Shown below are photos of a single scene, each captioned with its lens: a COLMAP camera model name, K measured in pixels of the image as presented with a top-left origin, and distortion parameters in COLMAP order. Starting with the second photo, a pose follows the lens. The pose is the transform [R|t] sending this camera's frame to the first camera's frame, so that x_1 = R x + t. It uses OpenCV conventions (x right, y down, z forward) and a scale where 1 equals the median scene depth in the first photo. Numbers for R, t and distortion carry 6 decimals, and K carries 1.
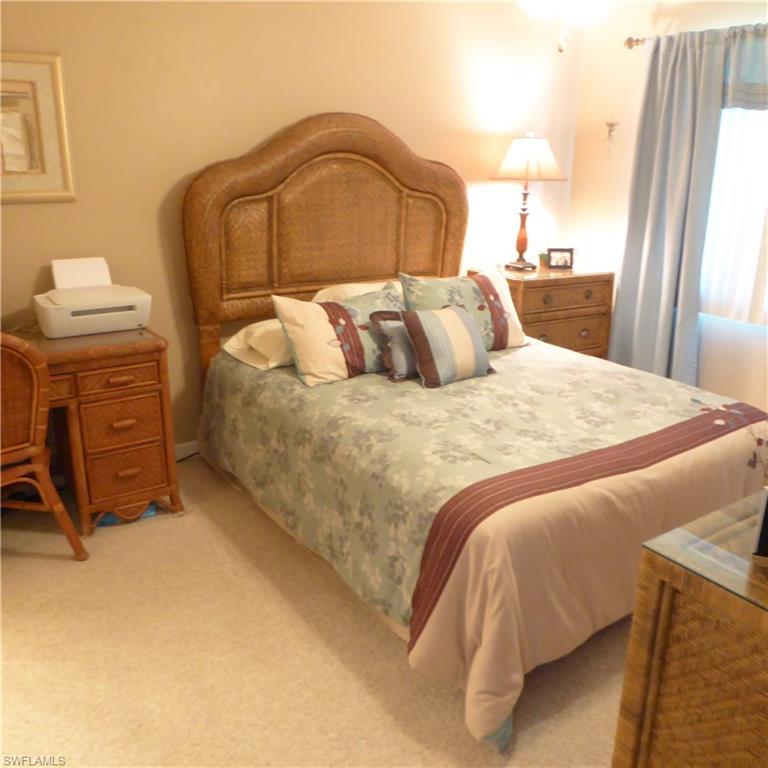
lens RADIAL K [[729.7, 0, 383.4], [0, 729.7, 380.0], [0, 0, 1]] dist [-0.029604, 0.000000]
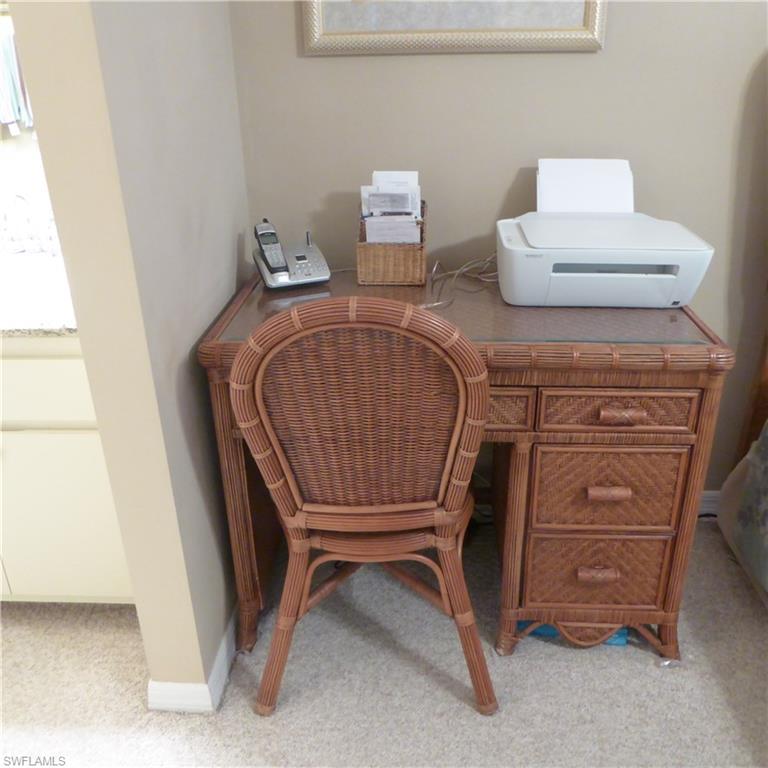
lens RADIAL K [[729.7, 0, 388.0], [0, 729.7, 383.1], [0, 0, 1]] dist [-0.029604, 0.000000]
pose [[0.808011, 0.226579, -0.543857, -0.223788], [-0.150860, 0.971887, 0.180770, -0.087938], [0.569526, -0.064018, 0.819476, 0.499976]]
